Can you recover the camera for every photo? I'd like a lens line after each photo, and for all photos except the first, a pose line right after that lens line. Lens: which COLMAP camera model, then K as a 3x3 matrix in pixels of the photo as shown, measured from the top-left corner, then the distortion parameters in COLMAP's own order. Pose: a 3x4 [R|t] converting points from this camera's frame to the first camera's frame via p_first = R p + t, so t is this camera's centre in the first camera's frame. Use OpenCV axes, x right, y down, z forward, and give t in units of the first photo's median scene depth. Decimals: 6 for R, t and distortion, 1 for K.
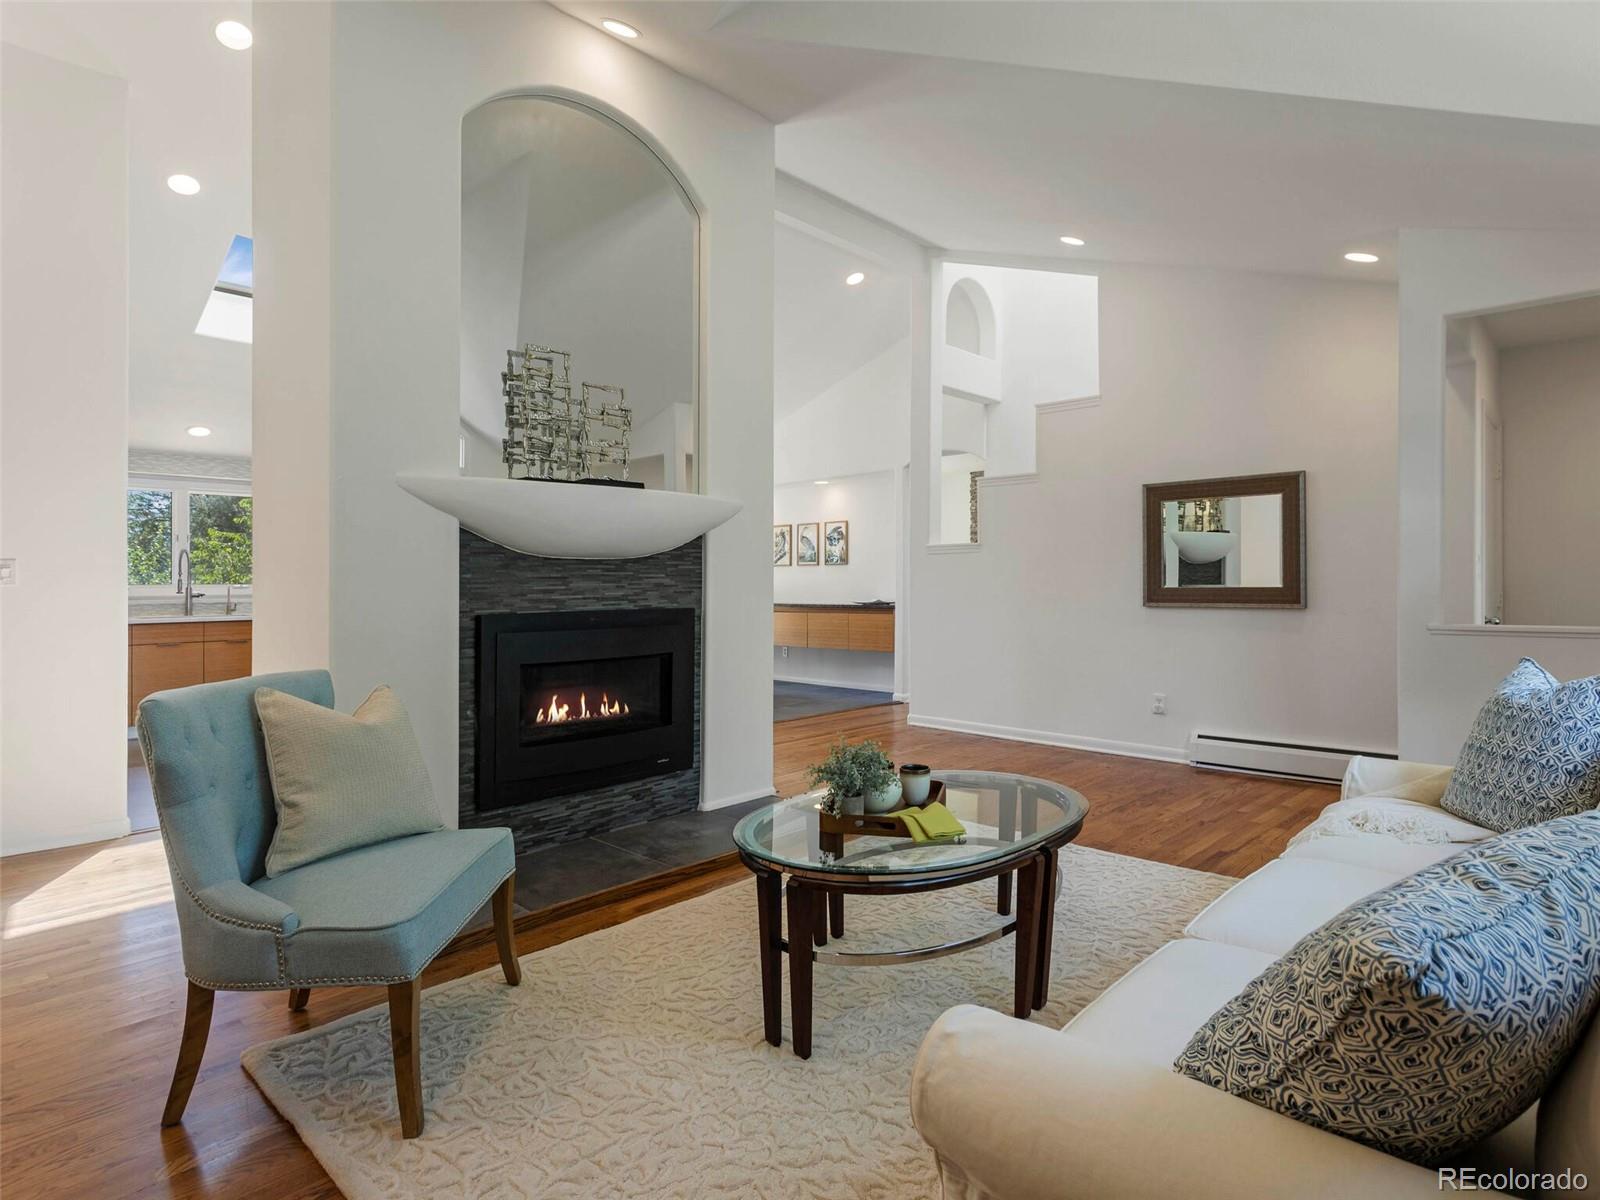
lens RADIAL K [[866.4, 0, 812.7], [0, 866.4, 605.3], [0, 0, 1]] dist [0.000294, 0.002255]
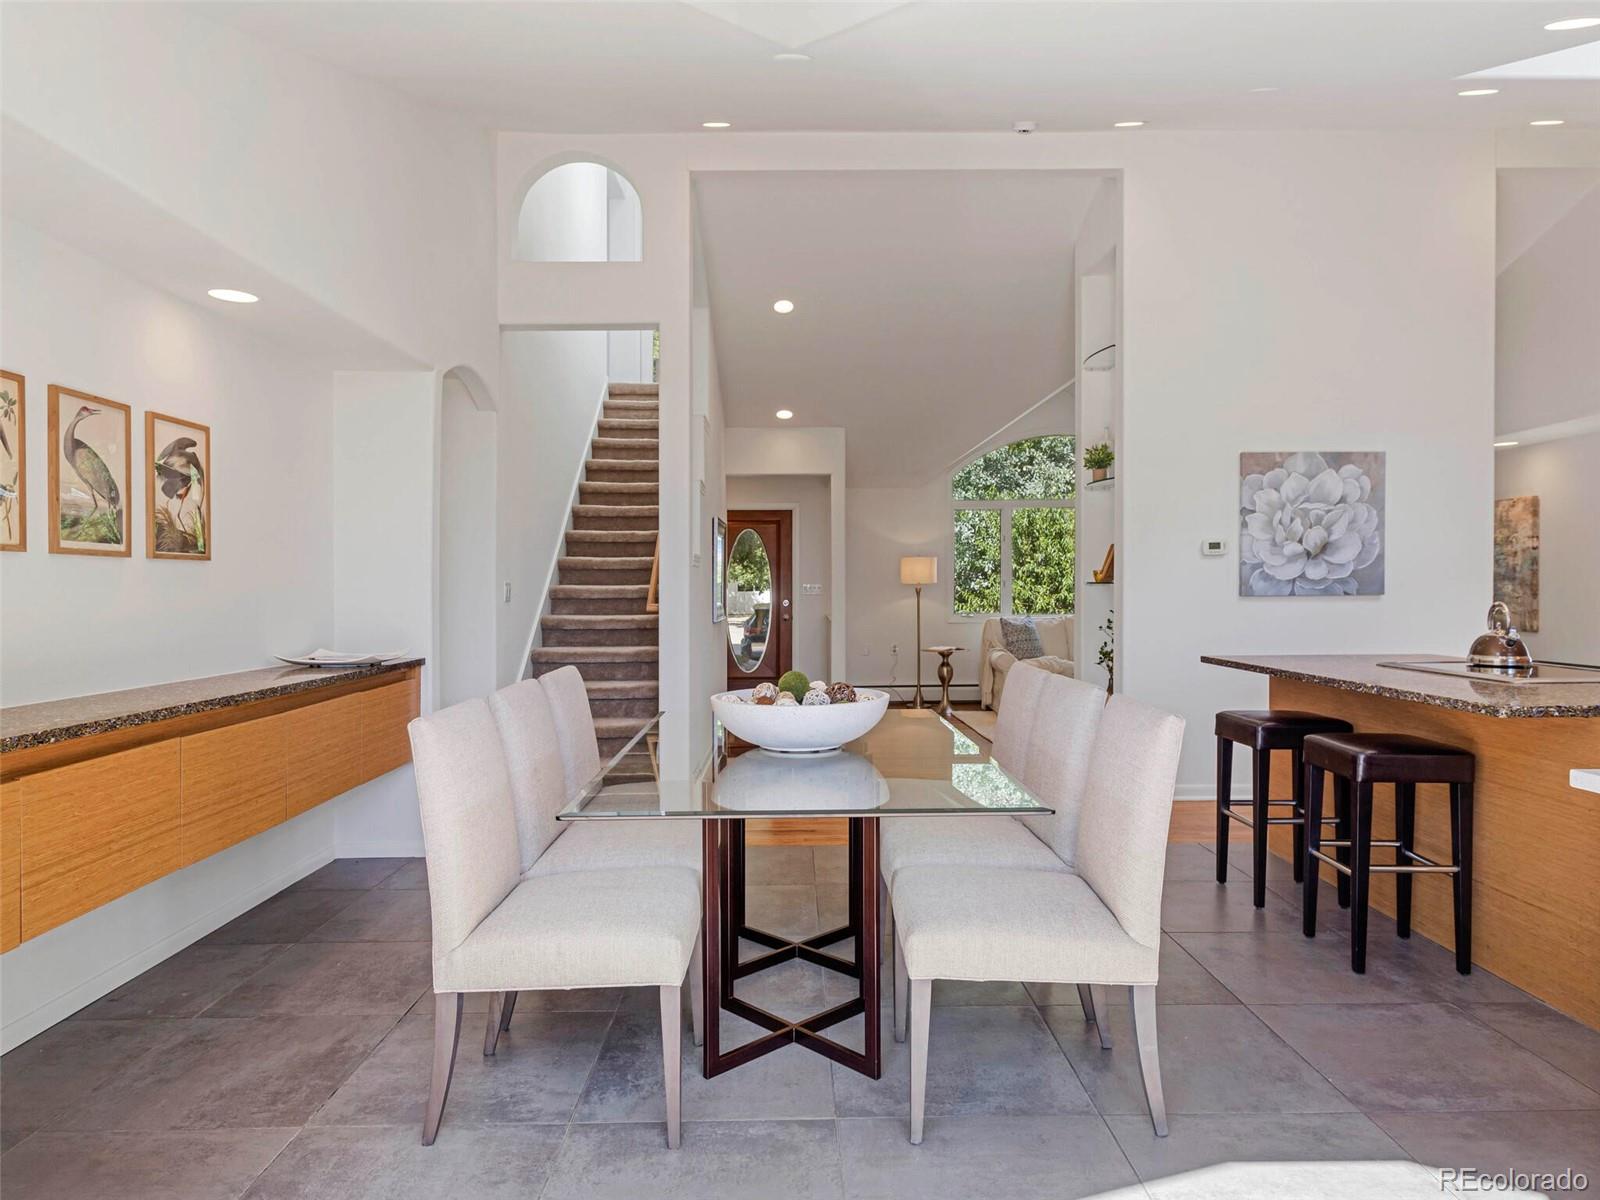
lens RADIAL K [[1000.8, 0, 811.8], [0, 1000.8, 595.3], [0, 0, 1]] dist [0.003422, -0.001189]
pose [[-0.706801, 0.007723, 0.707370, -0.889346], [0.030443, 0.999346, 0.019508, -0.078473], [-0.706757, 0.035323, -0.706574, 2.512123]]
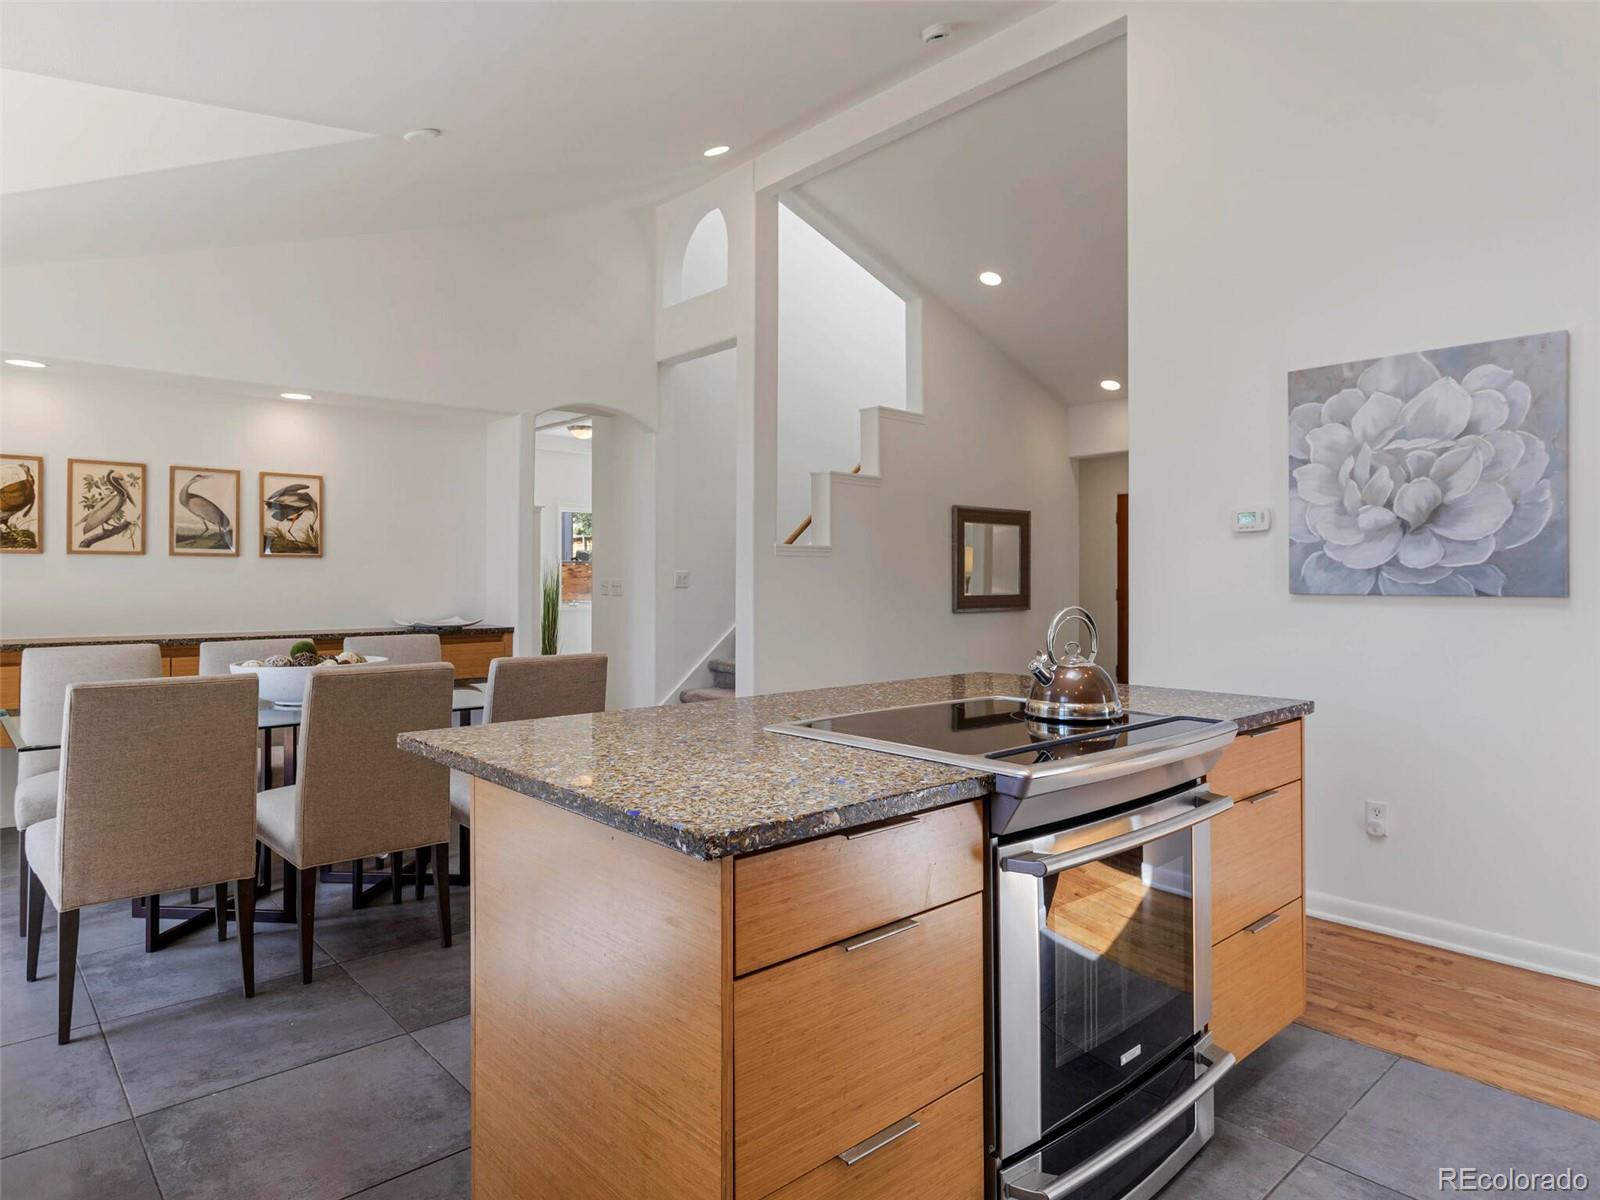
lens RADIAL K [[968.3, 0, 798.3], [0, 968.3, 559.9], [0, 0, 1]] dist [-0.003279, 0.001884]
pose [[0.072107, 0.026452, 0.997046, -1.215384], [0.024194, 0.999308, -0.028262, -0.049572], [-0.997103, 0.026161, 0.071417, 1.505145]]
